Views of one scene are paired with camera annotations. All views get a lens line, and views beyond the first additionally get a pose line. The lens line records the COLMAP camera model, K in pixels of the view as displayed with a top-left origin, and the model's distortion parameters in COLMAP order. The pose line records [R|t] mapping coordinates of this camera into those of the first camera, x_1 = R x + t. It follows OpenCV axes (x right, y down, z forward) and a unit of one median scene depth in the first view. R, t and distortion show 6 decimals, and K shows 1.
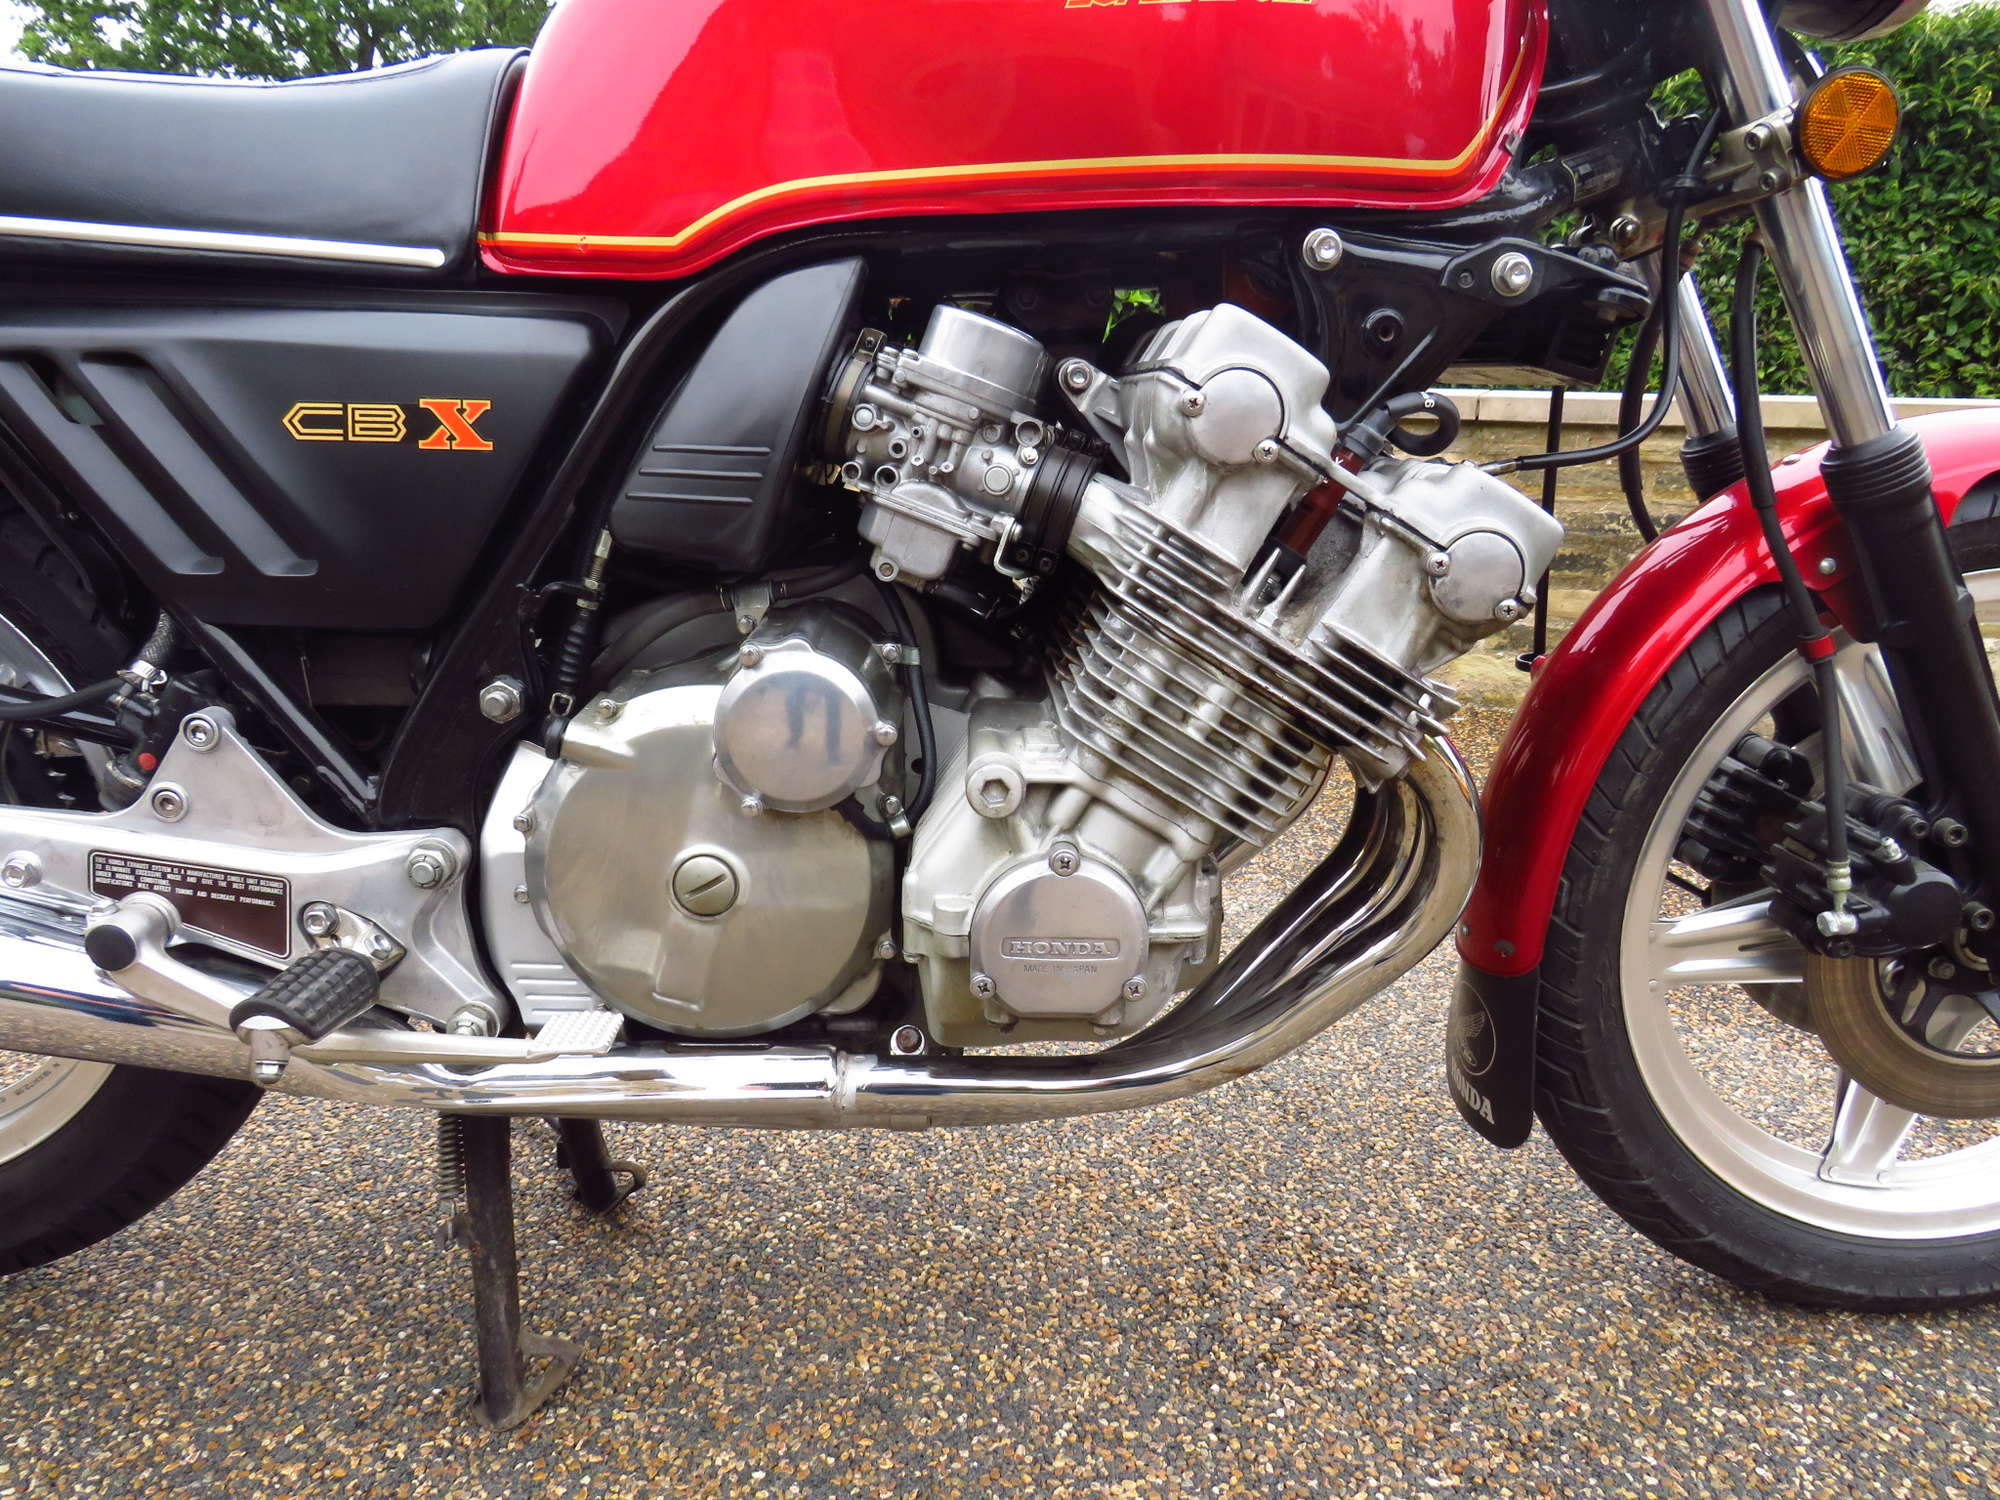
lens RADIAL K [[1407.7, 0, 984.6], [0, 1407.7, 751.3], [0, 0, 1]] dist [-0.029162, 0.004593]
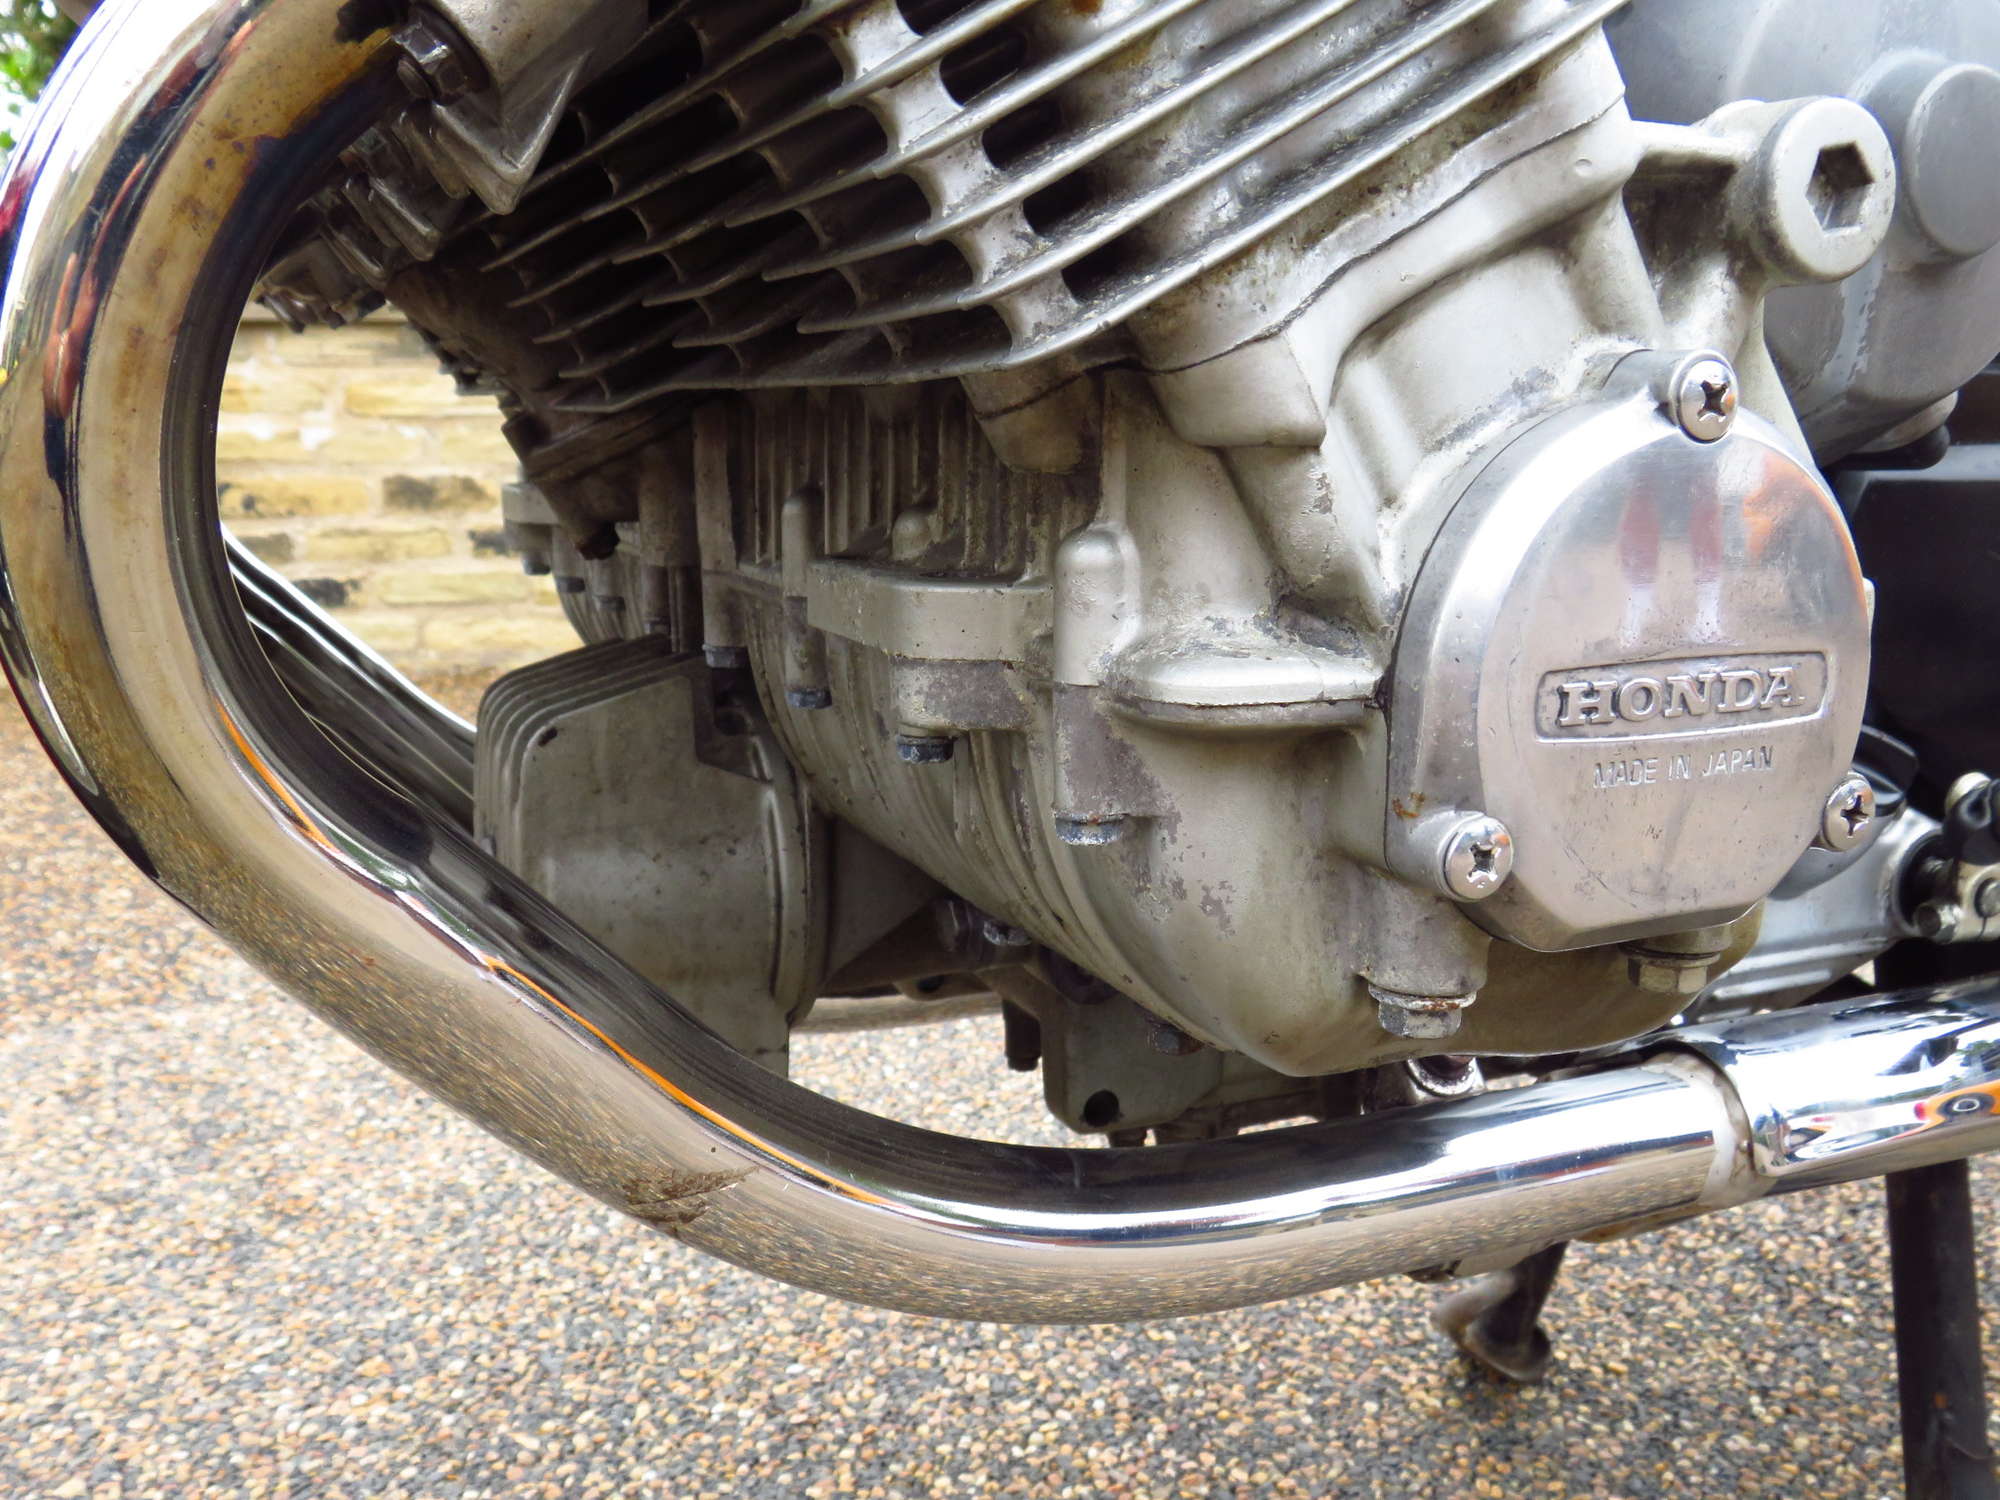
lens RADIAL K [[1773.9, 0, 1000.9], [0, 1773.9, 747.7], [0, 0, 1]] dist [-0.035408, 0.007940]
pose [[0.918869, -0.080001, 0.386366, -0.585164], [0.108291, 0.992759, -0.051980, 0.165457], [-0.379410, 0.089603, 0.920880, 0.309806]]
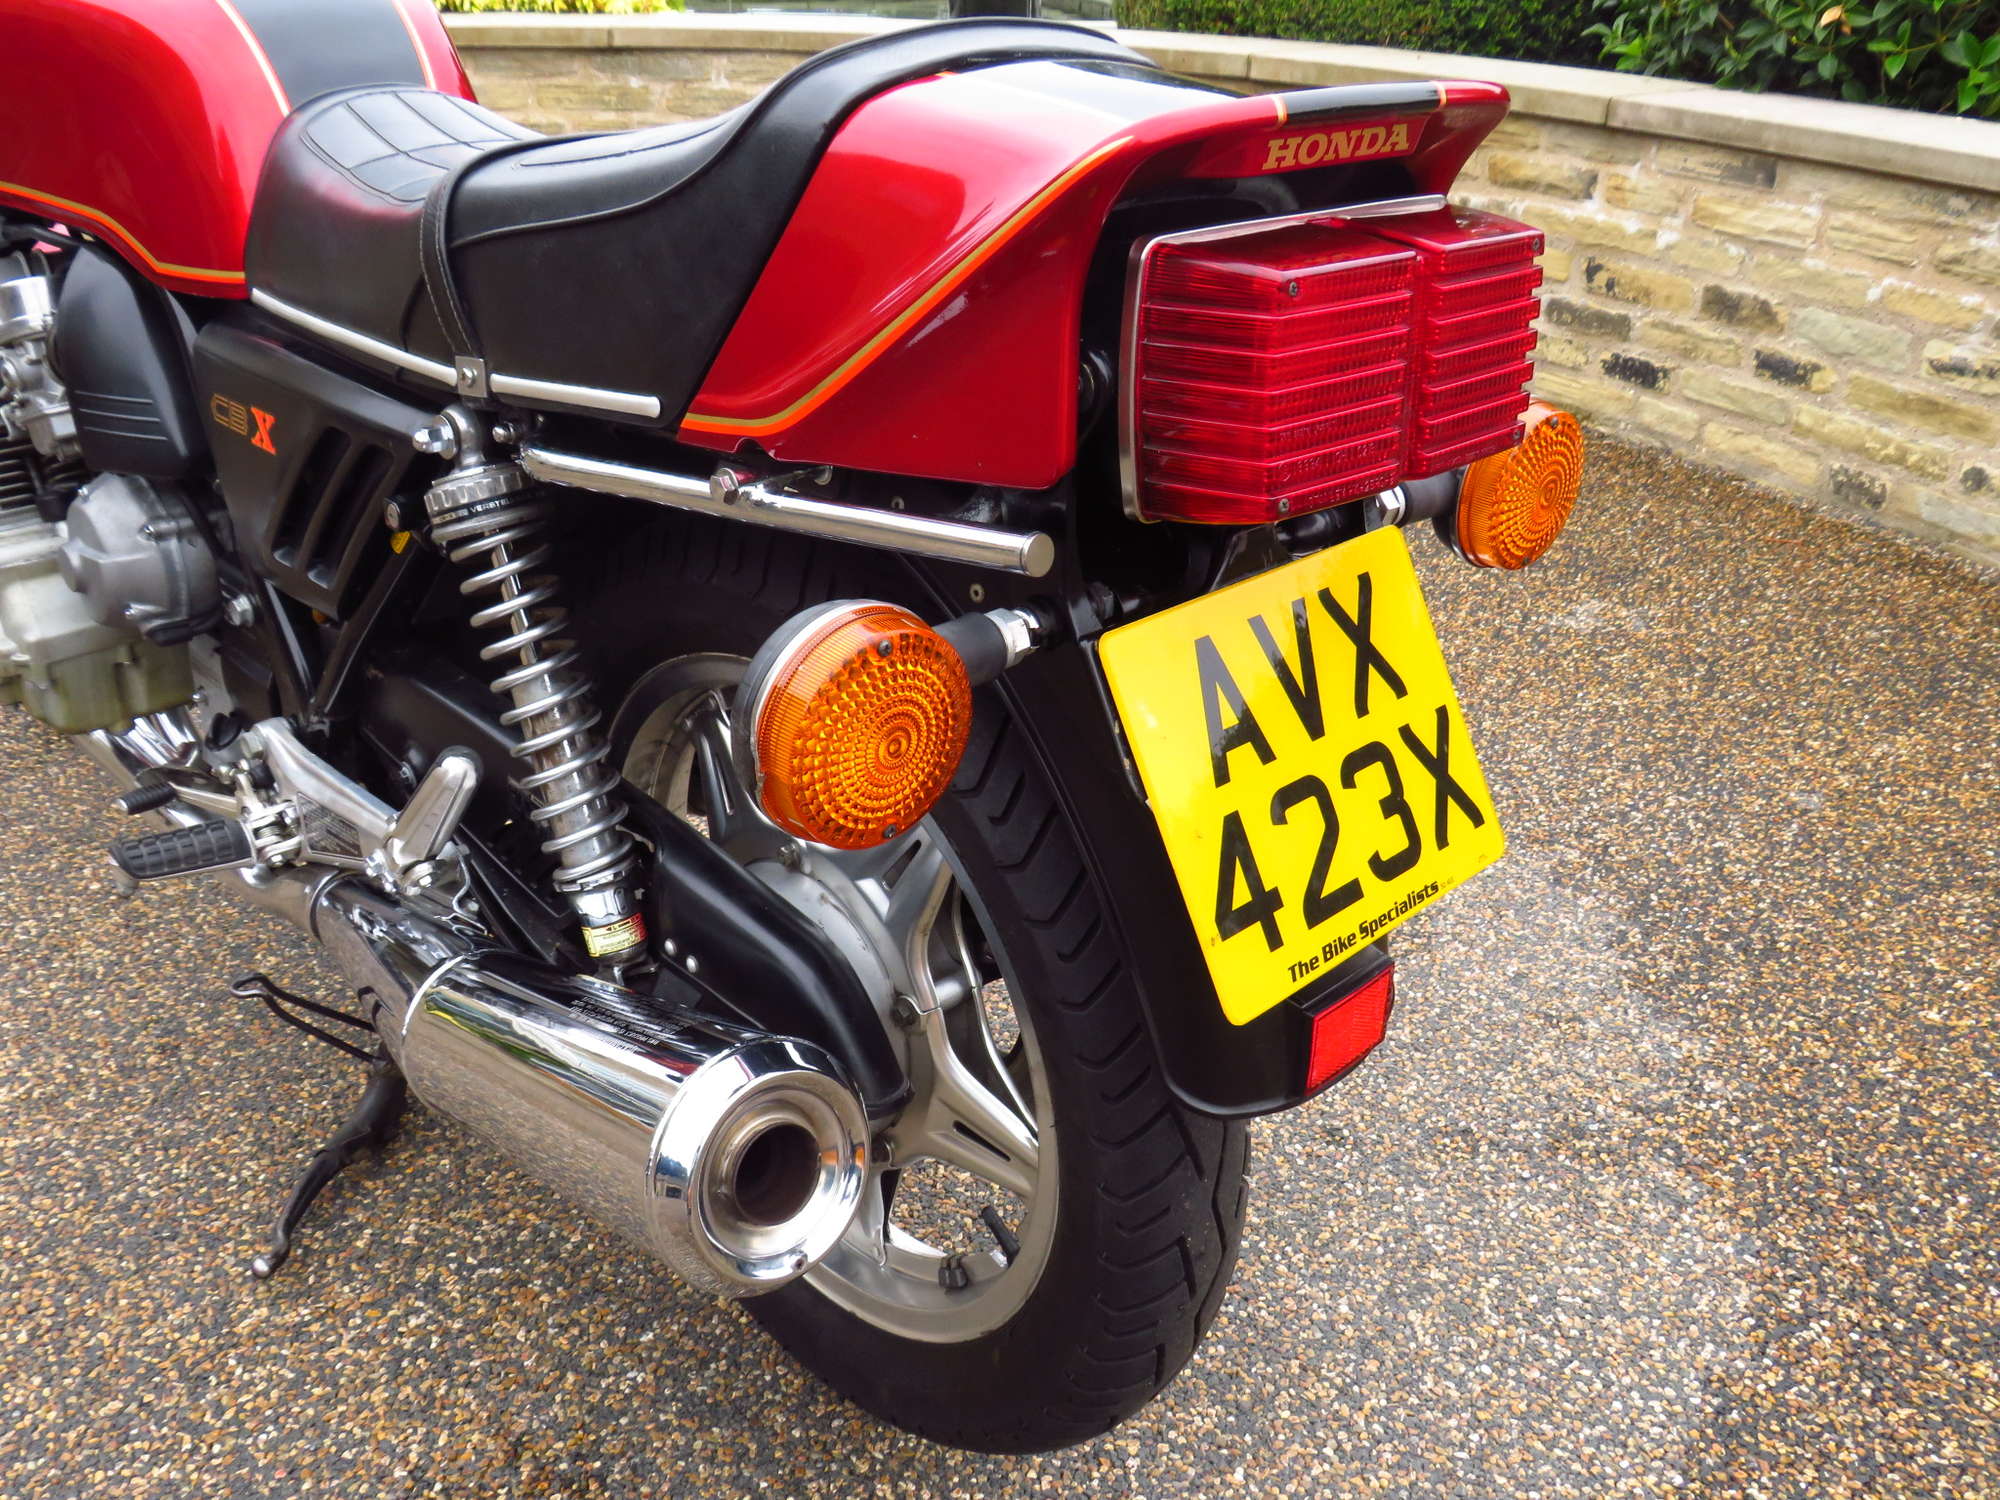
lens RADIAL K [[1773.9, 0, 998.2], [0, 1773.9, 760.3], [0, 0, 1]] dist [-0.035408, 0.007940]
pose [[0.680211, 0.331802, -0.653621, 1.309625], [-0.203223, 0.942095, 0.266753, -0.357137], [0.704282, -0.048617, 0.708253, 0.068550]]
